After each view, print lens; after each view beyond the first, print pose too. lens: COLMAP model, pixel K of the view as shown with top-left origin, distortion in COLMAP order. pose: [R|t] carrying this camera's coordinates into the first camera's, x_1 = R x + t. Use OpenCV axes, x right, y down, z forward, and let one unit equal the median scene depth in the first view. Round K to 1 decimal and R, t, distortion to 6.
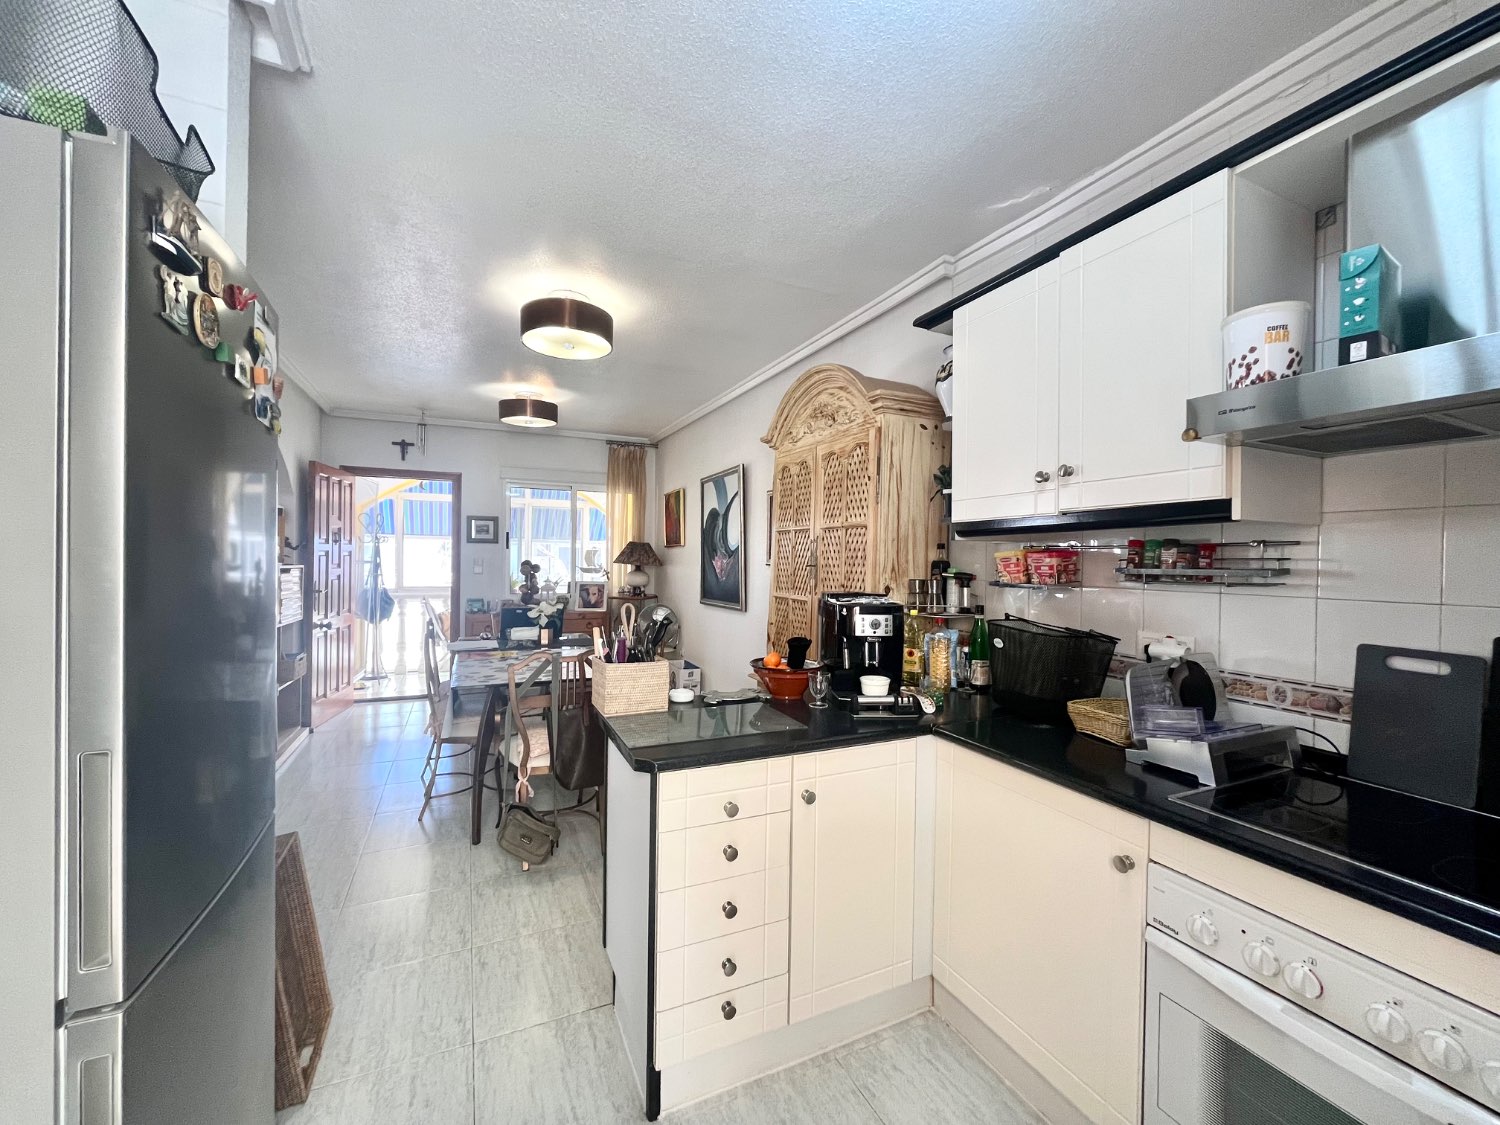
lens RADIAL K [[607.3, 0, 747.6], [0, 607.3, 561.8], [0, 0, 1]] dist [-0.003281, 0.000316]
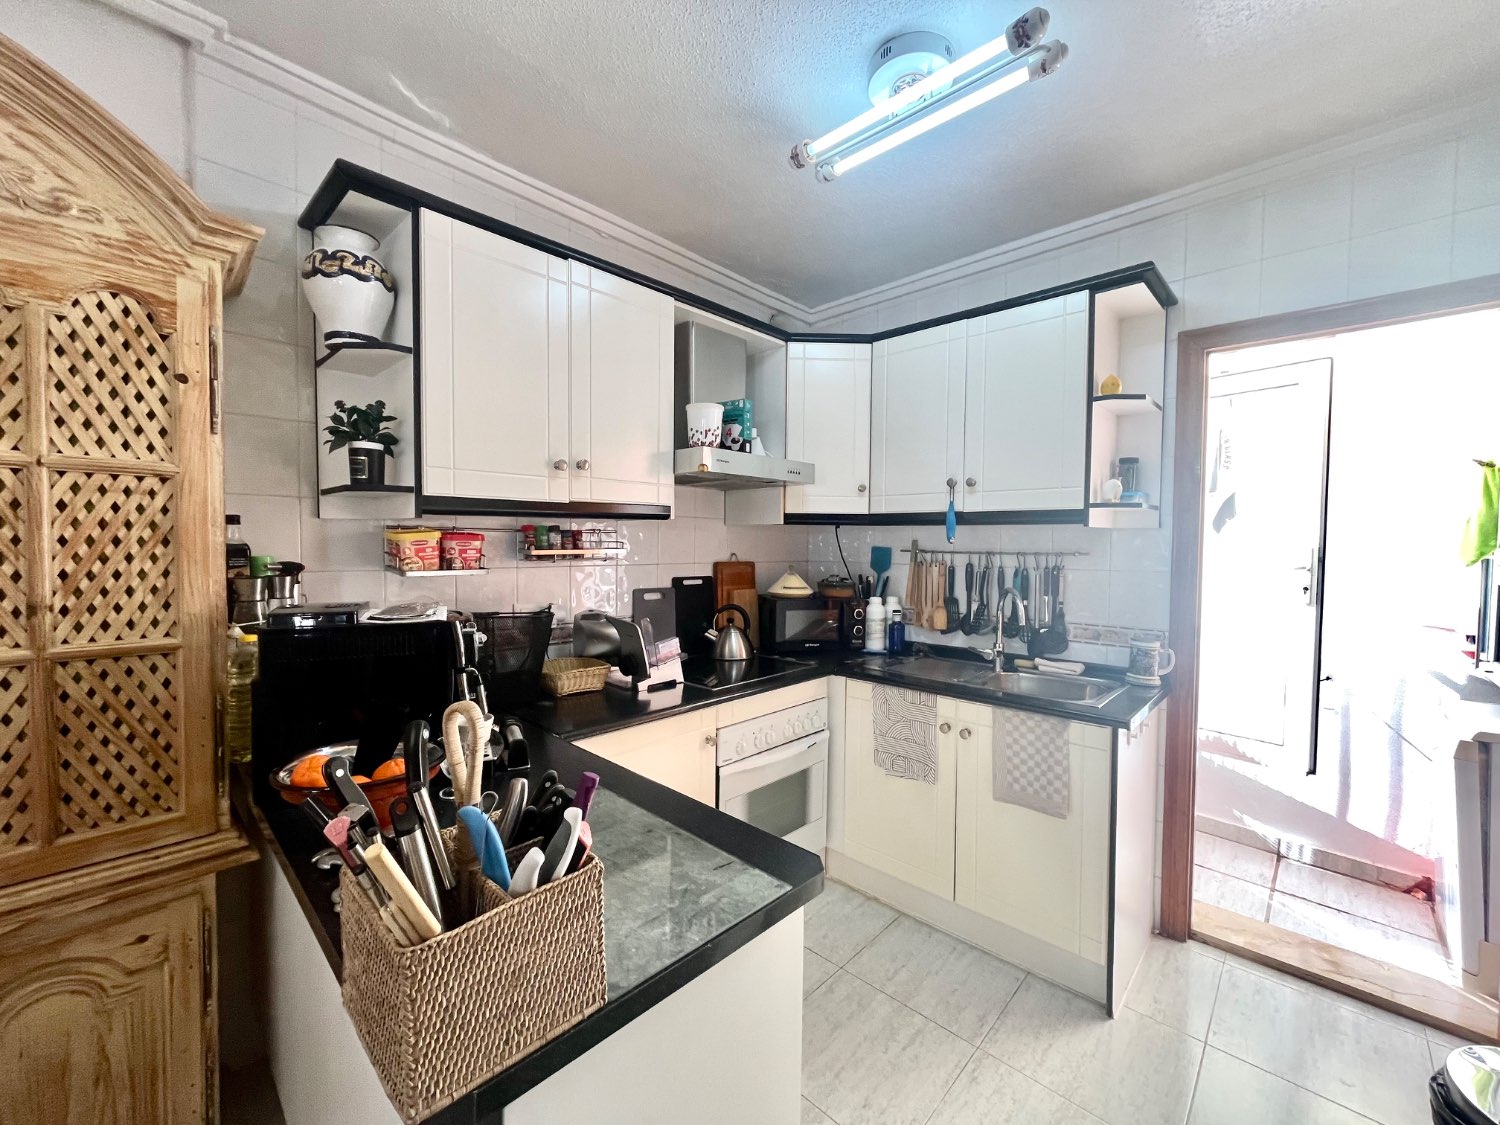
lens RADIAL K [[607.3, 0, 746.9], [0, 607.3, 562.0], [0, 0, 1]] dist [-0.003281, 0.000316]
pose [[-0.369235, -0.048496, 0.928070, -0.618205], [-0.010328, 0.998790, 0.048082, -0.026950], [-0.929279, 0.008169, -0.369289, 1.094876]]
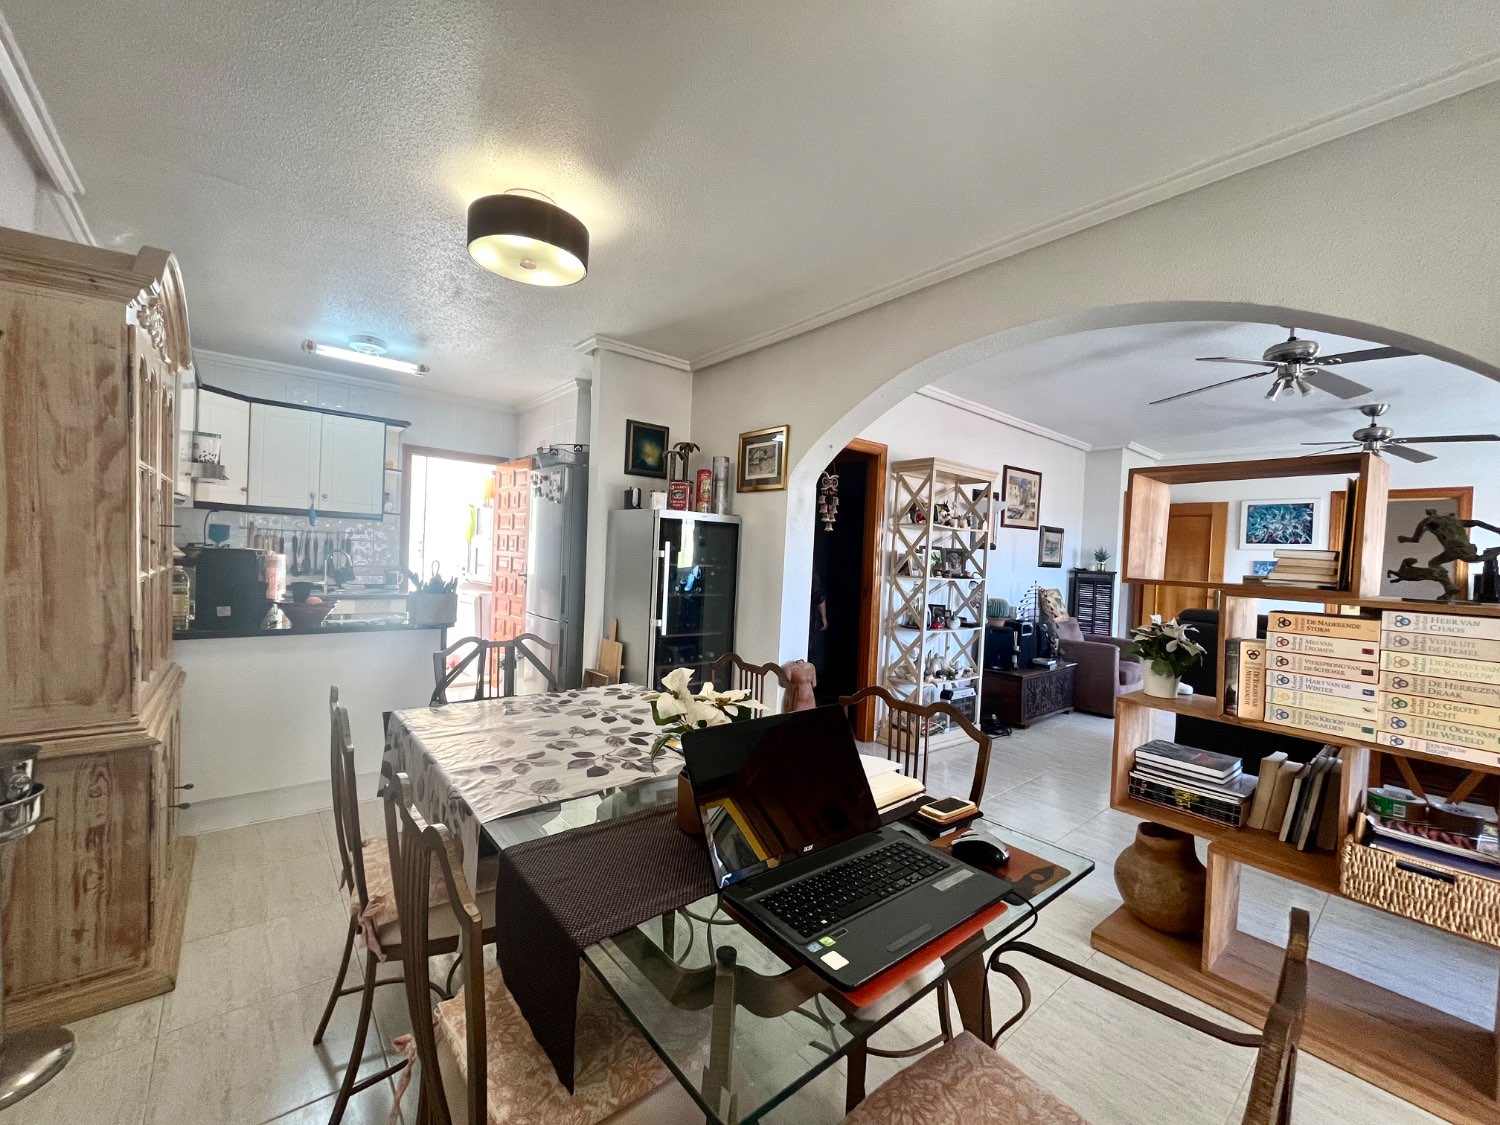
lens RADIAL K [[607.3, 0, 741.8], [0, 607.3, 568.9], [0, 0, 1]] dist [-0.003281, 0.000316]
pose [[-0.966940, -0.050198, -0.250014, -0.679552], [-0.058499, 0.997952, 0.025878, 0.001089], [0.248203, 0.039648, -0.967896, 3.218393]]
